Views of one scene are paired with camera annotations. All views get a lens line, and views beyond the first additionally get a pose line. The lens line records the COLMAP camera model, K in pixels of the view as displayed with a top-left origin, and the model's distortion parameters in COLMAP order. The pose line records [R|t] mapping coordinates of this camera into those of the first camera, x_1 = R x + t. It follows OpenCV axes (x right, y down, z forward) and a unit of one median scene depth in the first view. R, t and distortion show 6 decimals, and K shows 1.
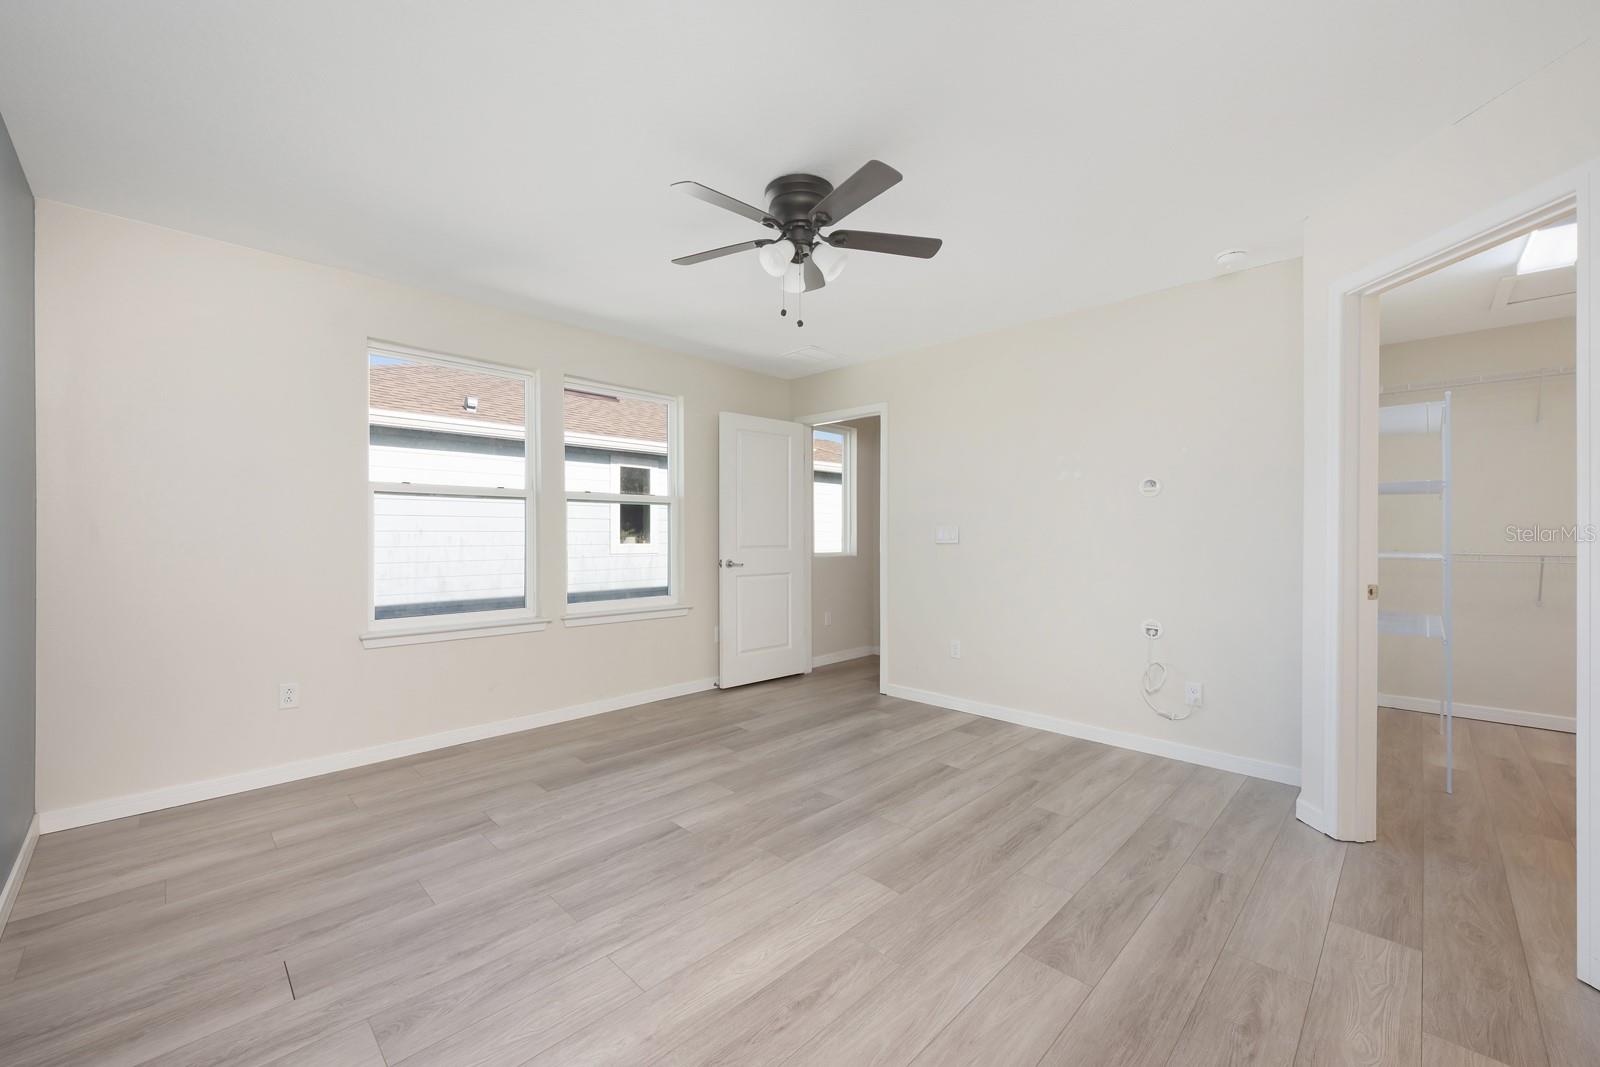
lens RADIAL K [[628.6, 0, 797.0], [0, 628.6, 536.5], [0, 0, 1]] dist [-0.000429, -0.000330]
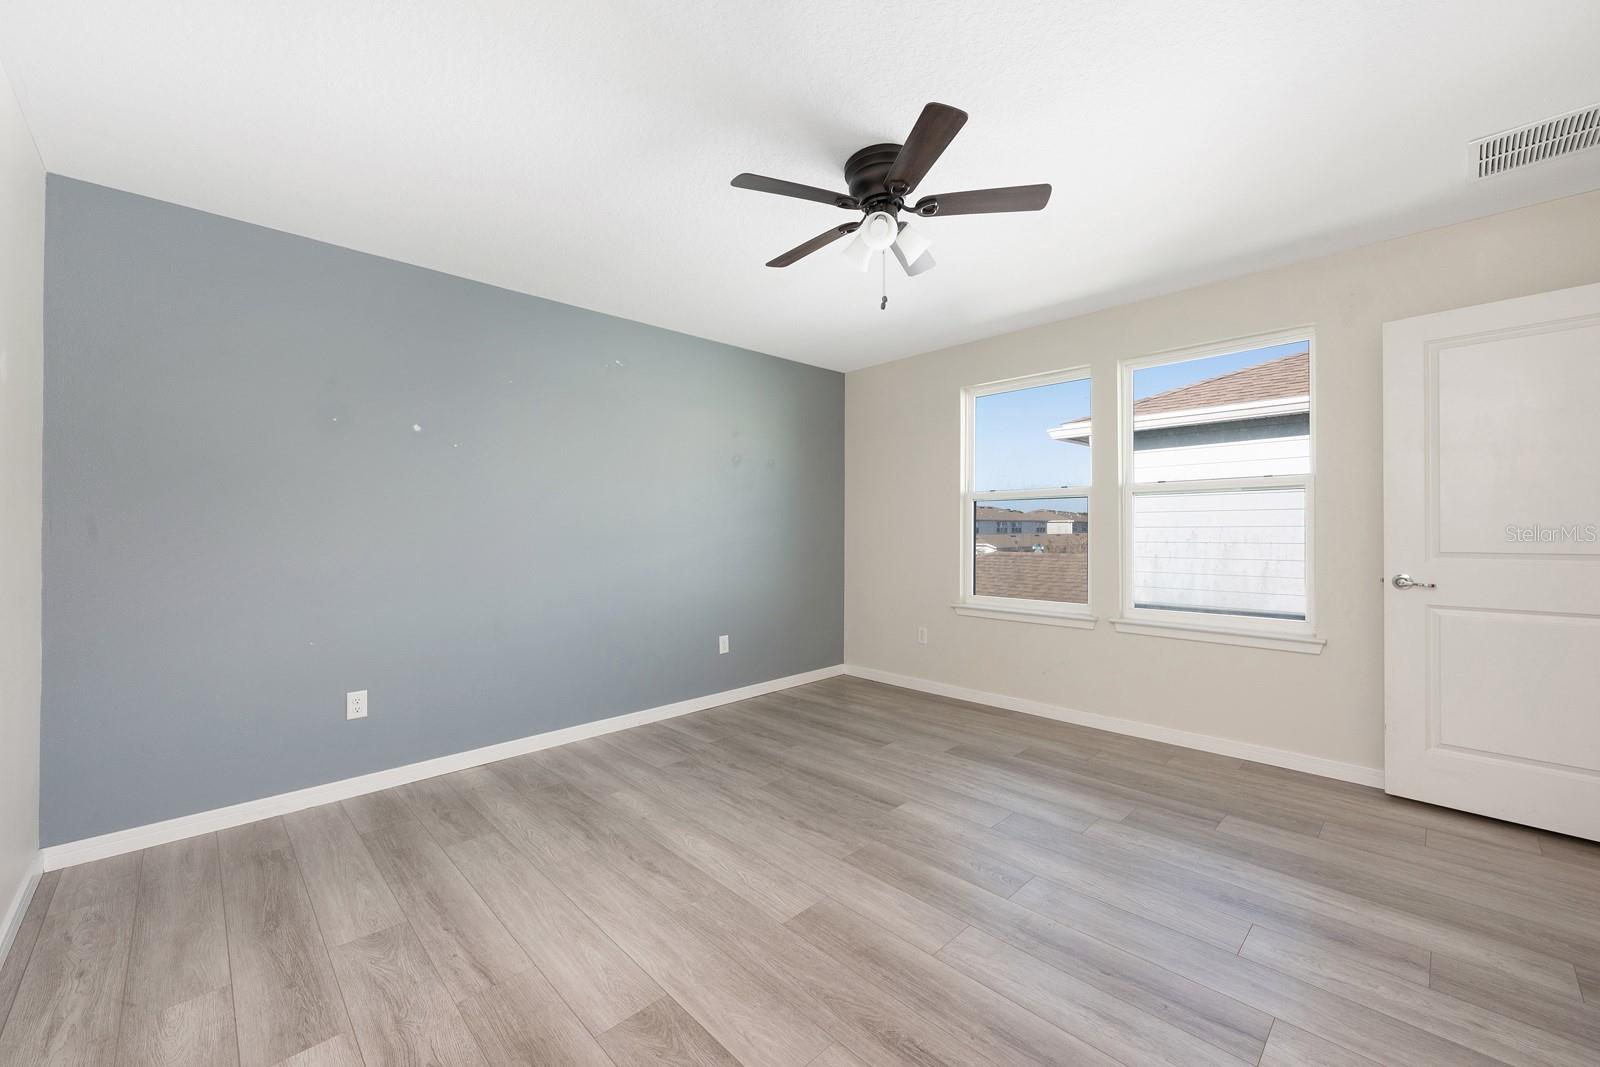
lens RADIAL K [[628.6, 0, 794.9], [0, 628.6, 535.1], [0, 0, 1]] dist [-0.000429, -0.000330]
pose [[-0.018286, 0.005302, -0.999819, 0.724291], [0.001050, 0.999985, 0.005283, -0.004154], [0.999832, -0.000953, -0.018291, 0.692610]]
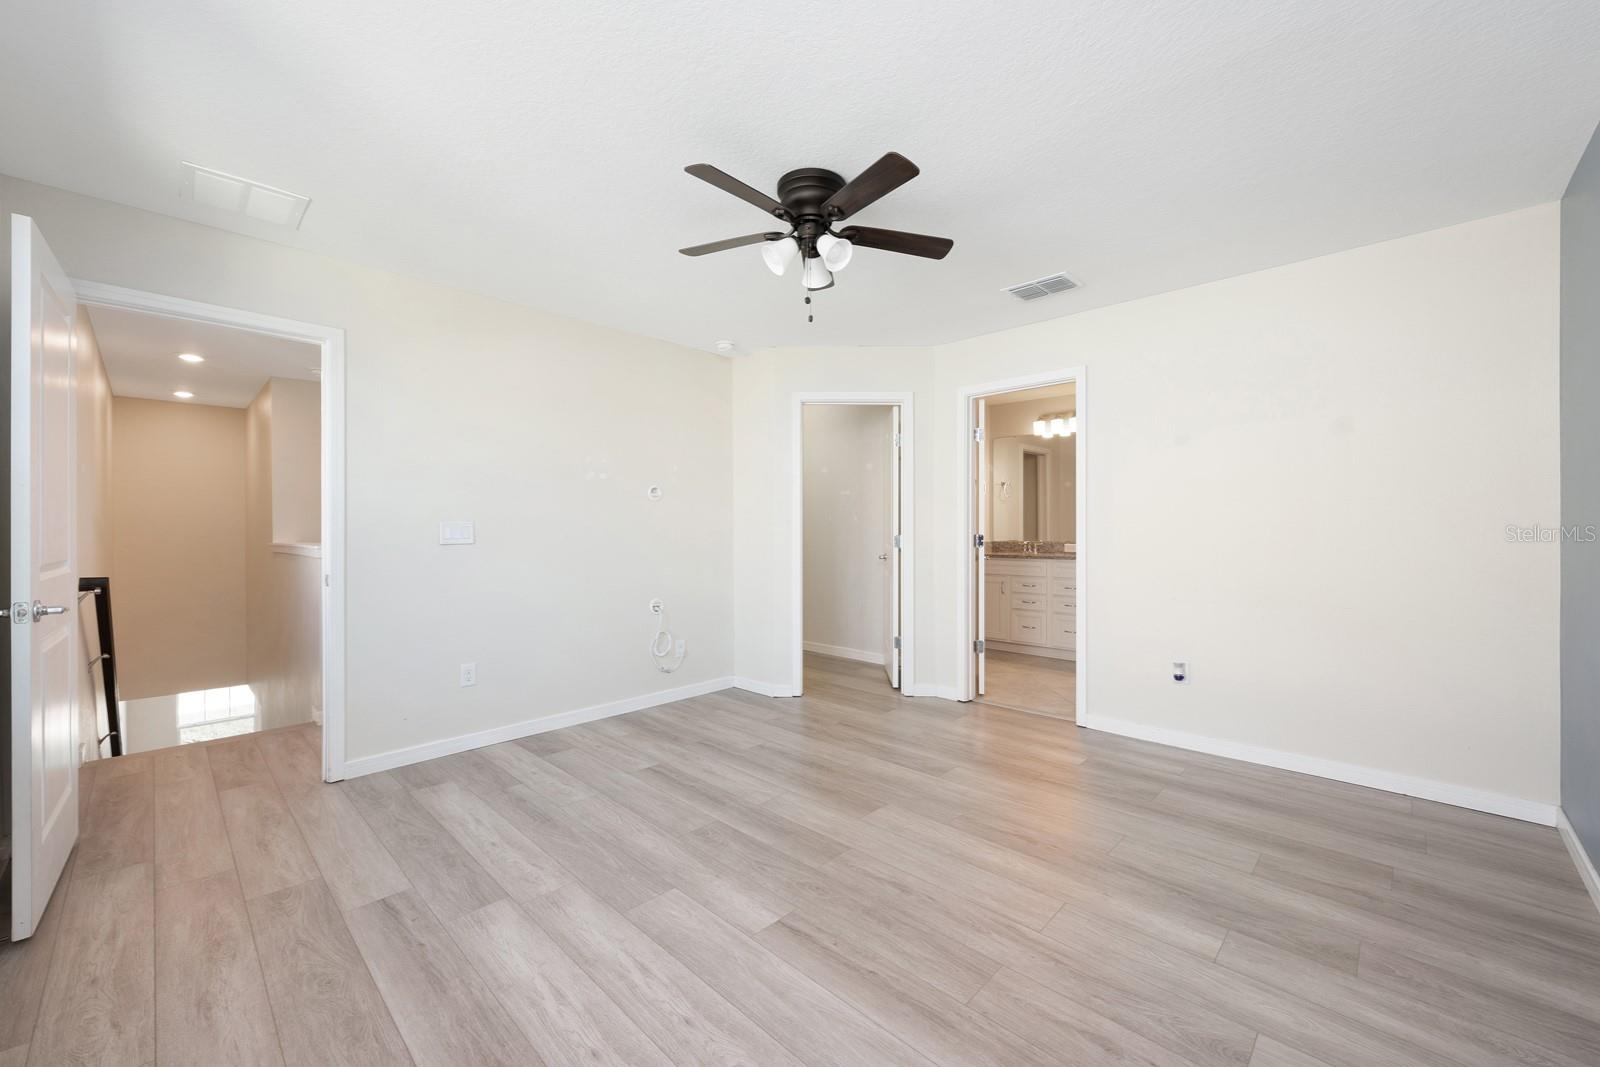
lens RADIAL K [[628.6, 0, 796.4], [0, 628.6, 525.3], [0, 0, 1]] dist [-0.000429, -0.000330]
pose [[-0.012499, 0.005638, 0.999906, -0.770323], [0.008141, 0.999952, -0.005537, -0.006242], [-0.999889, 0.008071, -0.012545, 0.805249]]
